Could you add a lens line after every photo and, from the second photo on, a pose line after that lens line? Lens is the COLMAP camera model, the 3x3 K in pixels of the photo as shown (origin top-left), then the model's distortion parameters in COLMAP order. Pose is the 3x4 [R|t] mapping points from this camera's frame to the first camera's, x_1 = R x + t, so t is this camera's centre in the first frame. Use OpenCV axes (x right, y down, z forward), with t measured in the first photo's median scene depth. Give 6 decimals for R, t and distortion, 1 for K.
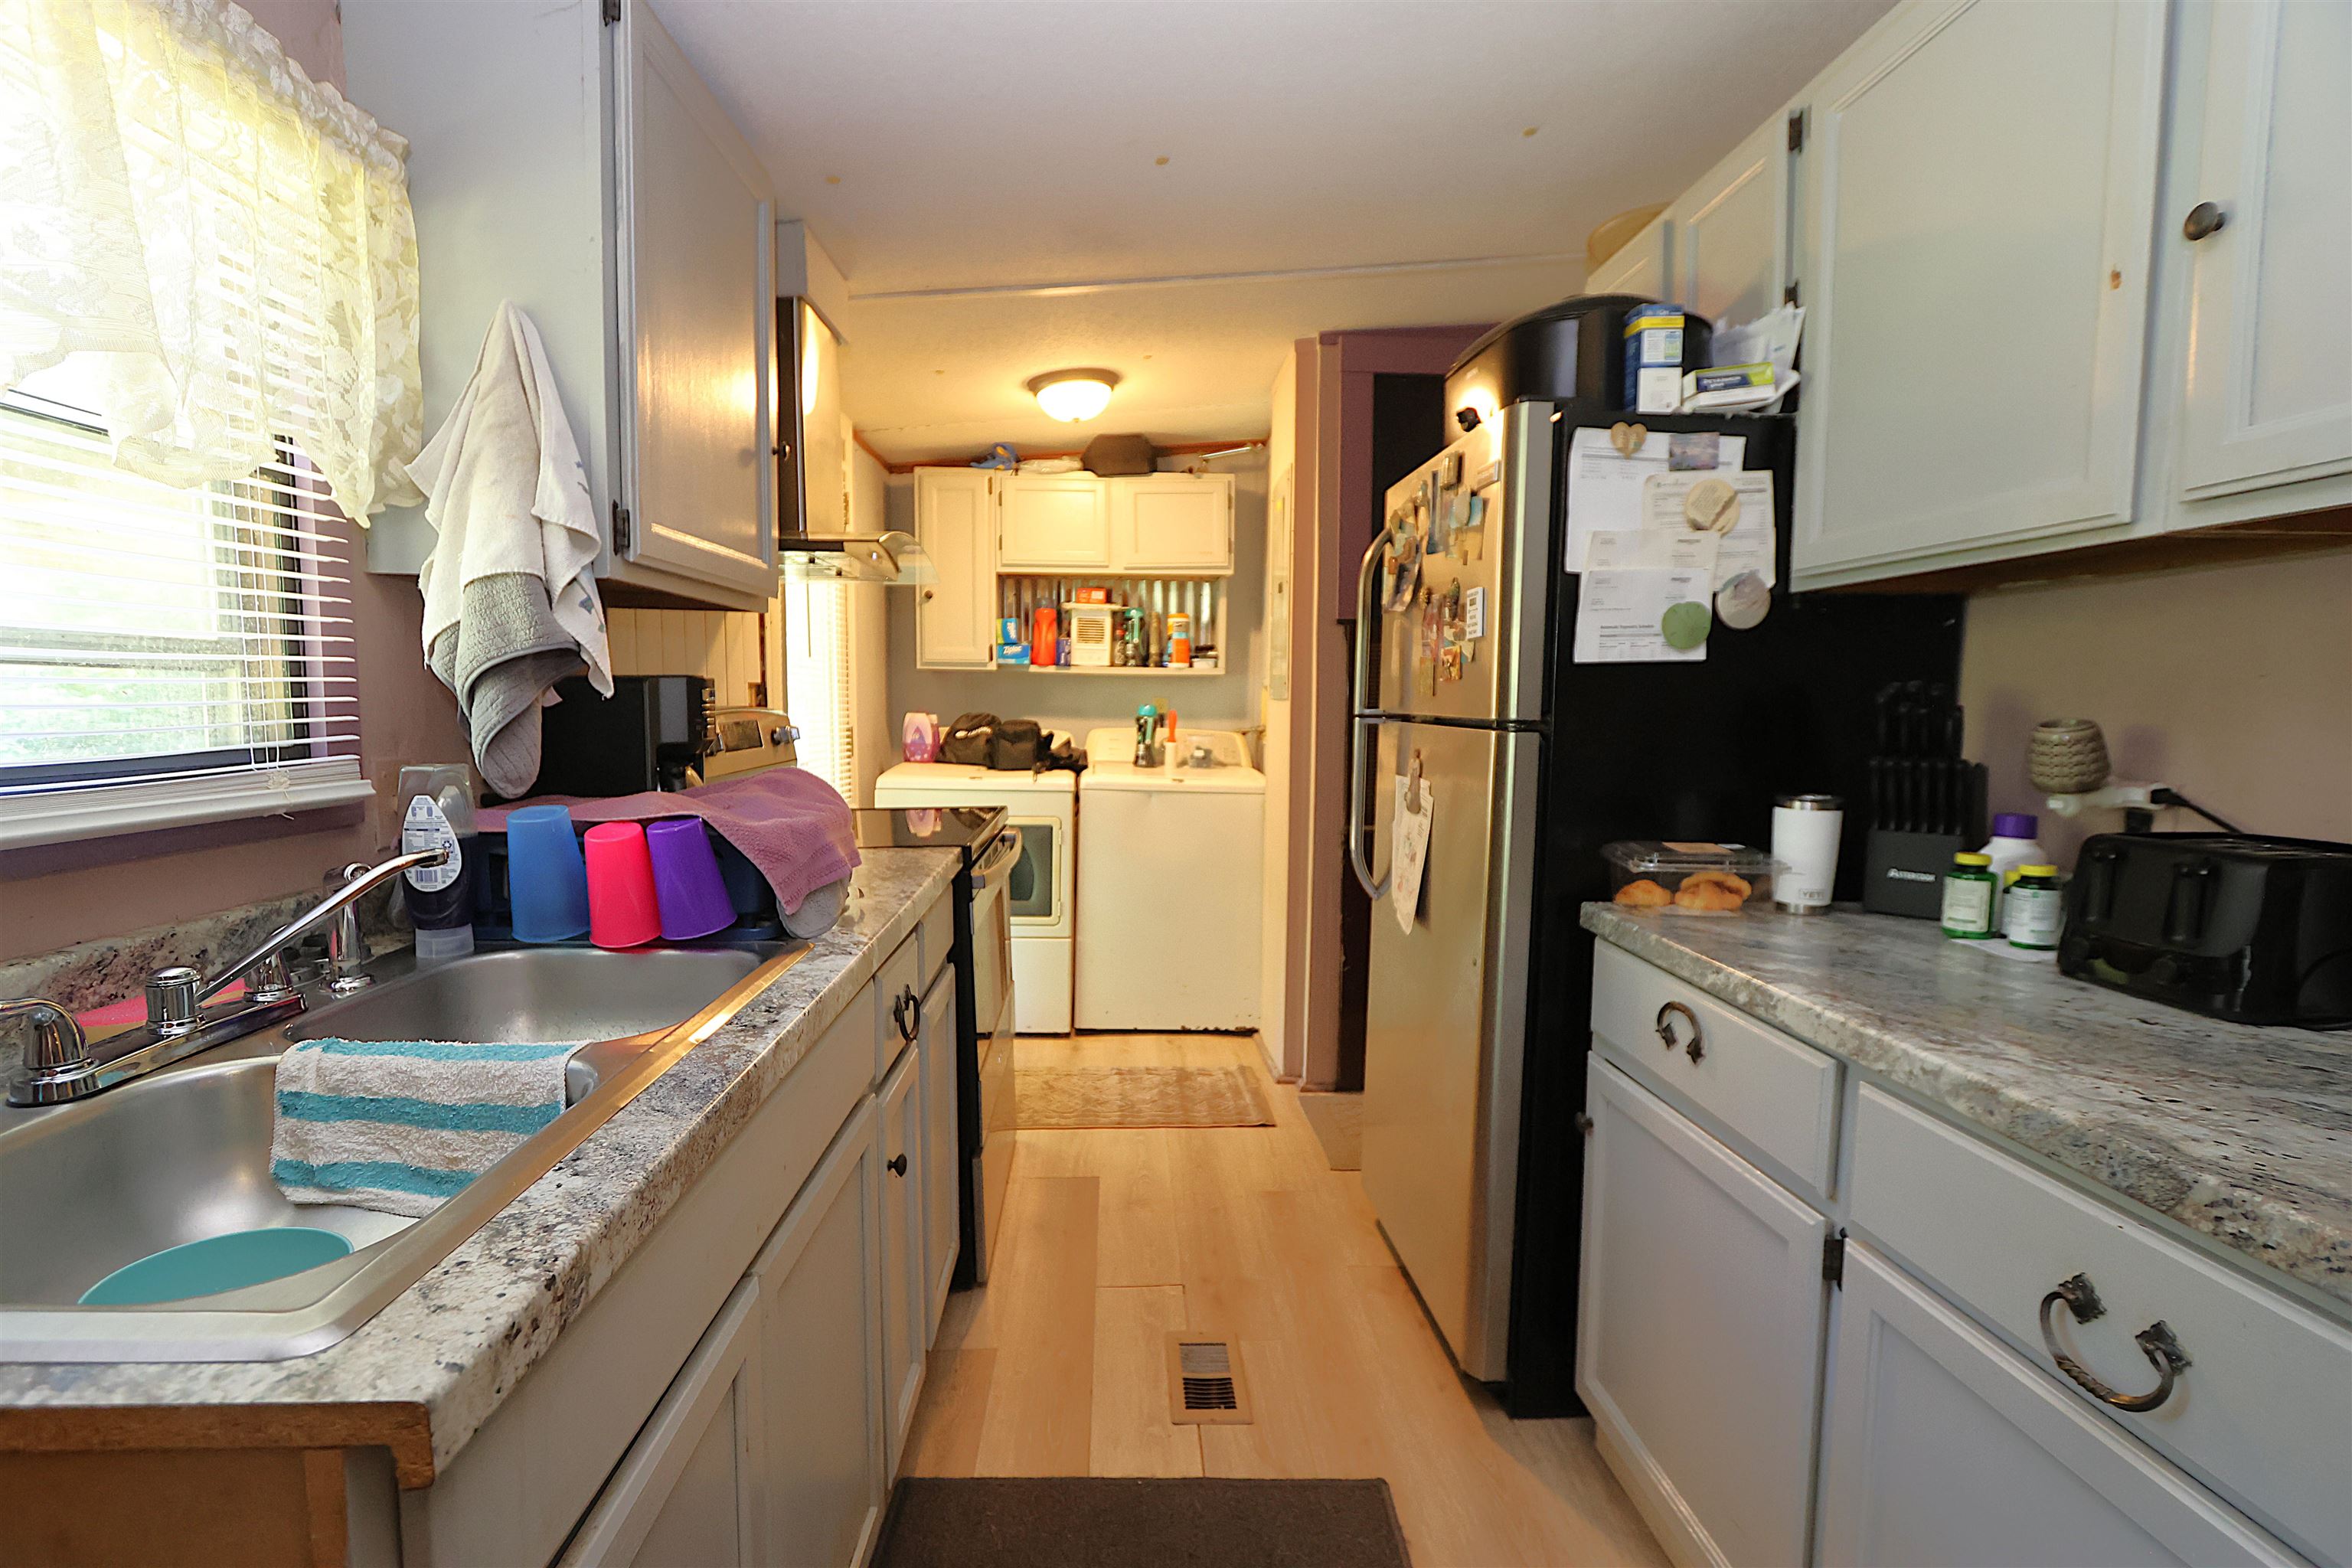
lens RADIAL K [[1009.2, 0, 1176.0], [0, 1009.2, 784.0], [0, 0, 1]] dist [-0.016172, 0.001534]
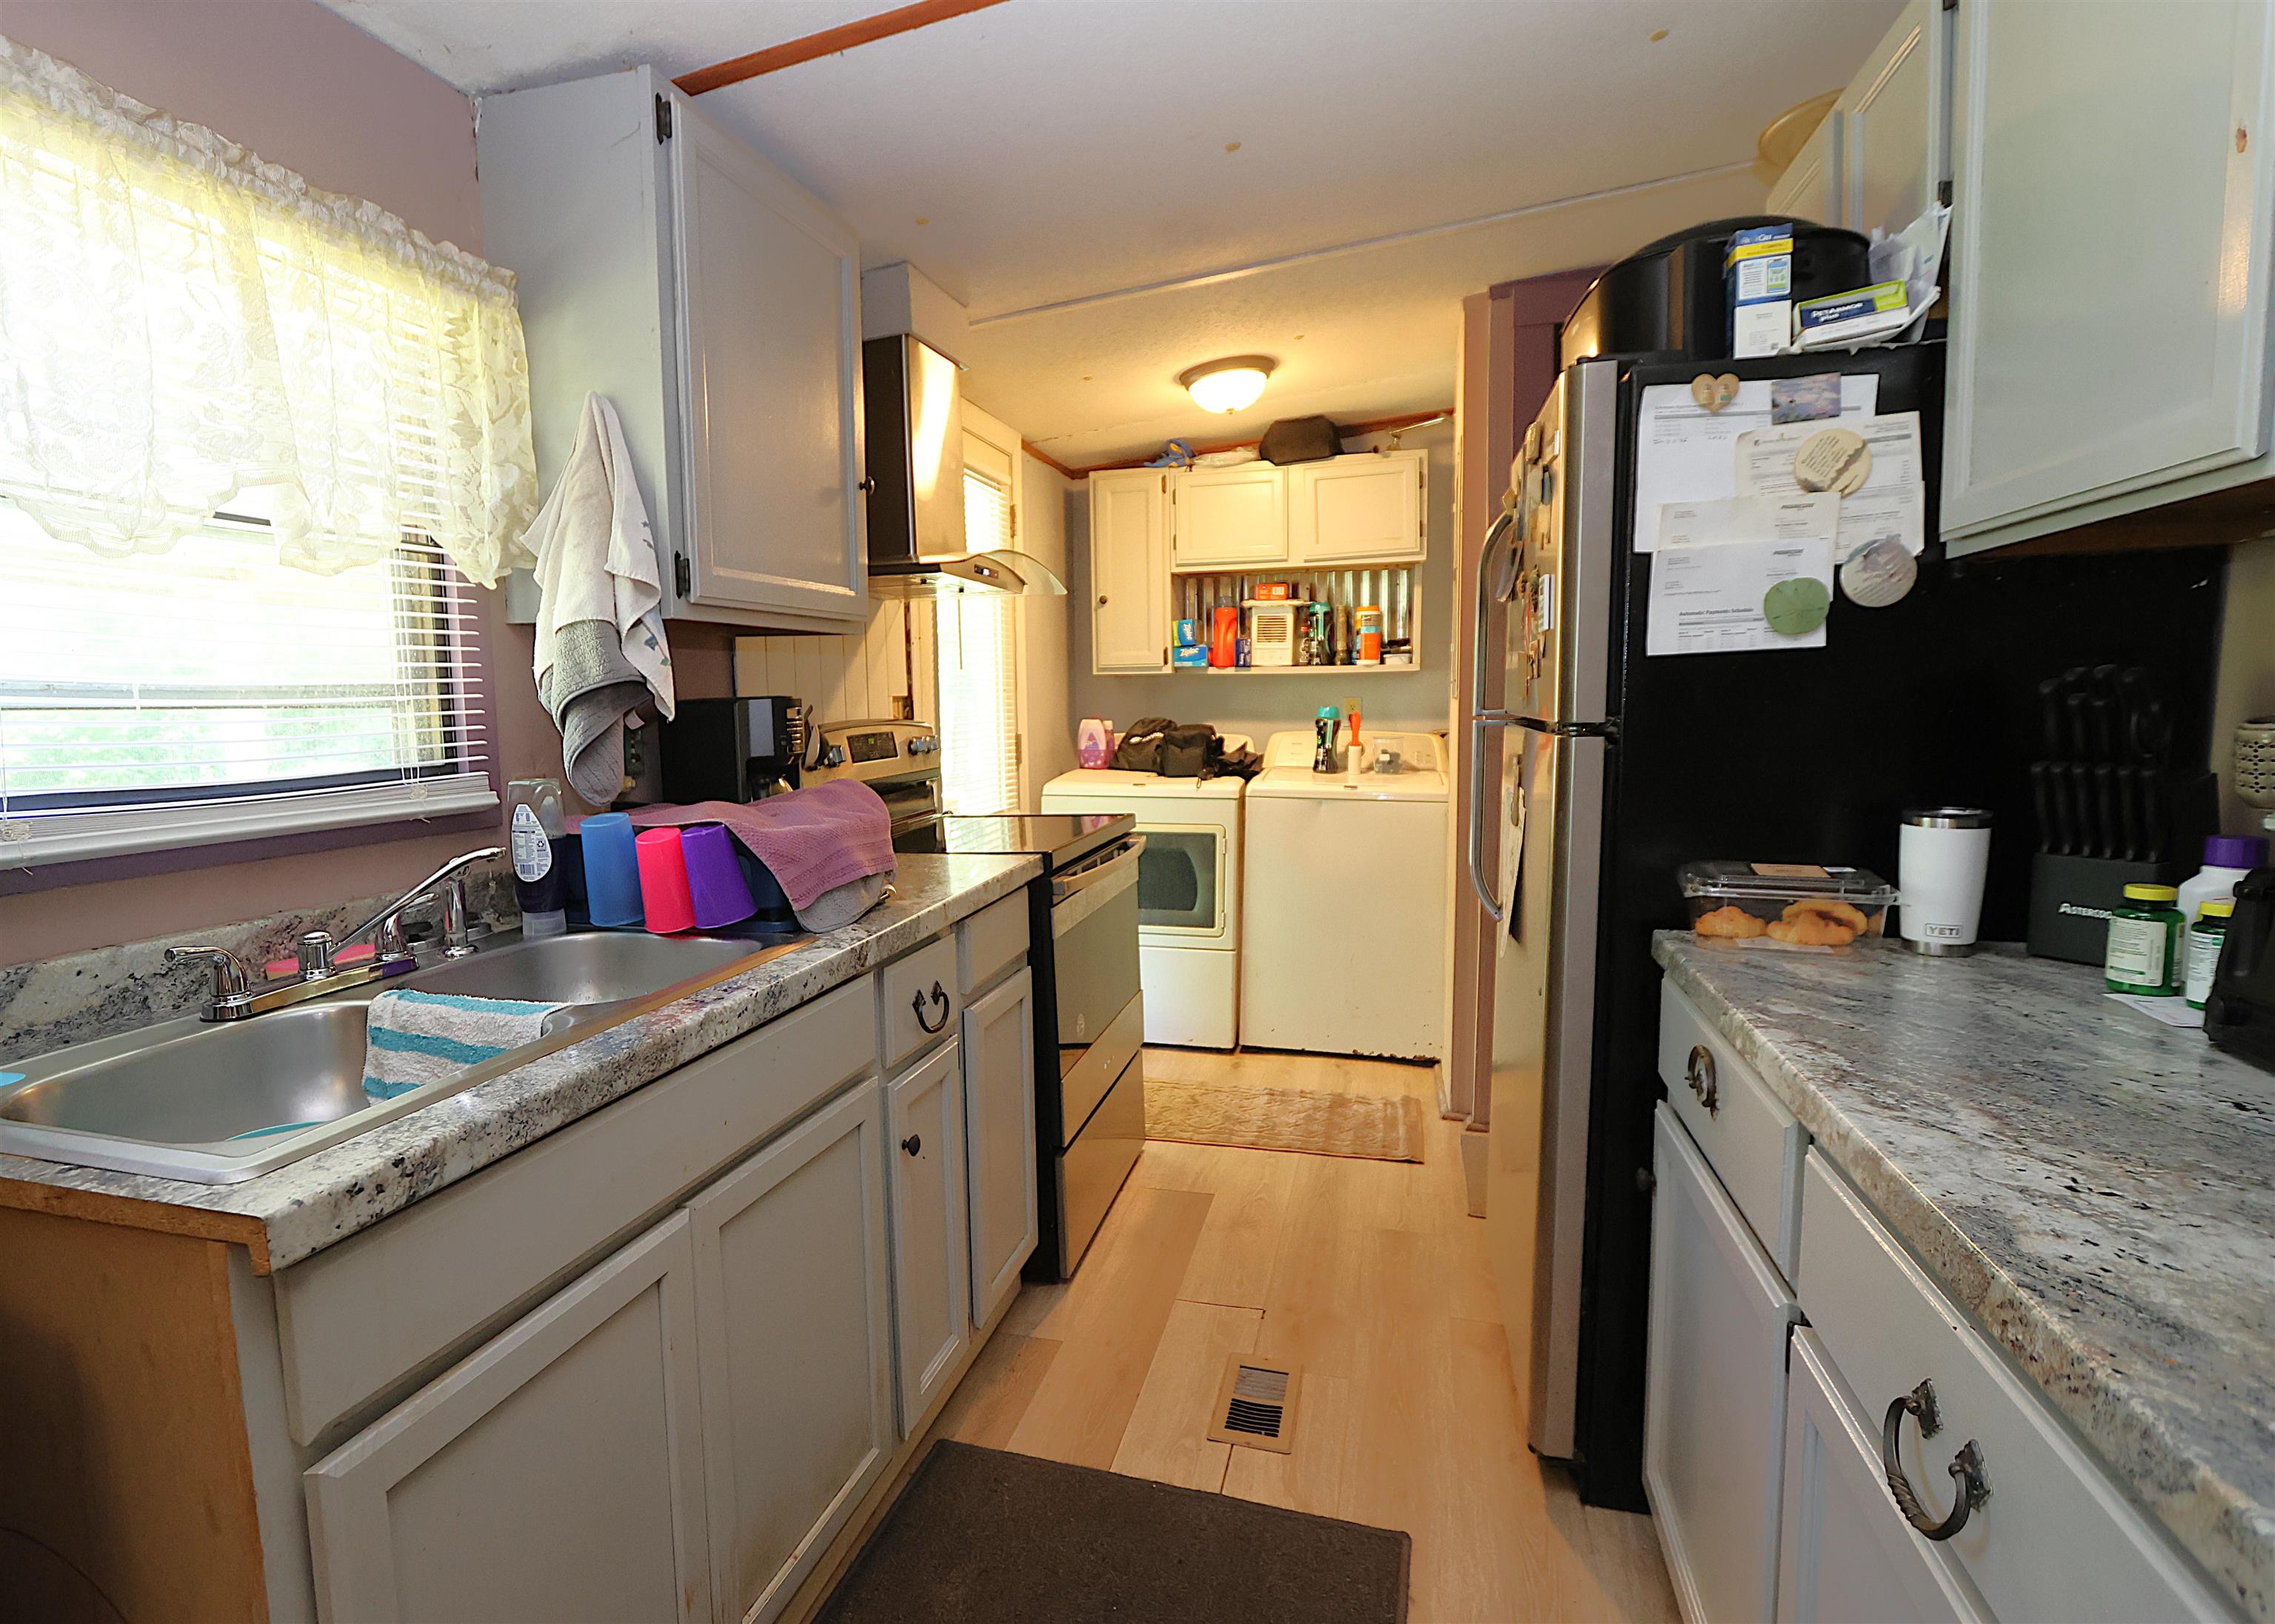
lens RADIAL K [[1088.4, 0, 1136.1], [0, 1088.4, 802.8], [0, 0, 1]] dist [-0.013923, -0.000587]
pose [[0.952996, 0.003980, -0.302958, 0.260647], [0.000114, 0.999909, 0.013492, -0.005719], [0.302984, -0.012892, 0.952909, -0.034493]]
